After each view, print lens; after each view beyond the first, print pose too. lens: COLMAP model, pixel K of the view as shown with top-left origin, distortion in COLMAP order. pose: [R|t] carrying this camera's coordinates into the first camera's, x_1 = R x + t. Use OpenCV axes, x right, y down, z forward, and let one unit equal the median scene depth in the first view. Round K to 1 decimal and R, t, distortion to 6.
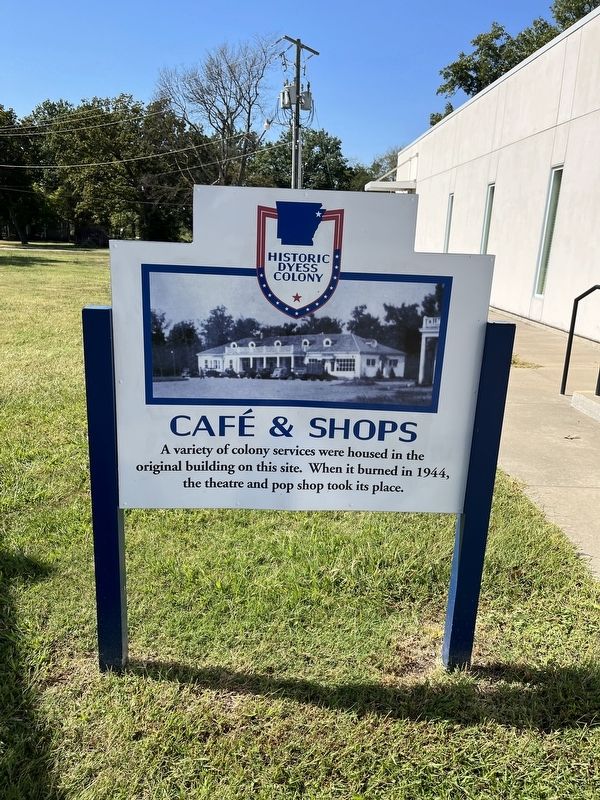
lens RADIAL K [[596.3, 0, 300.0], [0, 596.3, 400.0], [0, 0, 1]] dist [0.107622, -0.157209]
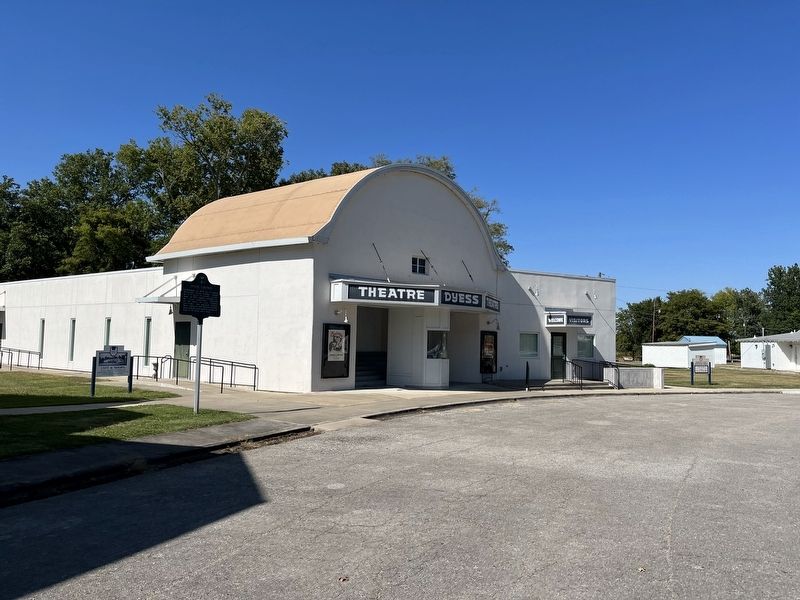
lens RADIAL K [[596.3, 0, 402.0], [0, 596.3, 309.0], [0, 0, 1]] dist [0.107622, -0.157209]
pose [[0.612029, 0.016656, 0.790660, -0.968822], [0.212572, 0.959519, -0.184760, 0.381763], [-0.761731, 0.281150, 0.583713, -1.689543]]
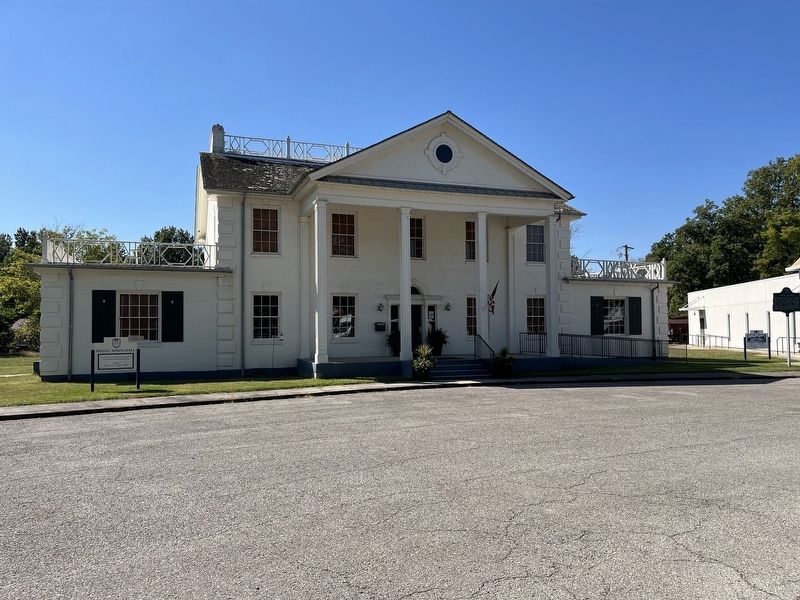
lens RADIAL K [[596.3, 0, 402.0], [0, 596.3, 309.0], [0, 0, 1]] dist [0.107622, -0.157209]
pose [[0.985937, -0.056992, -0.157097, -1.321453], [0.007580, 0.954334, -0.298645, 0.769157], [0.166943, 0.293255, 0.941346, -3.158901]]
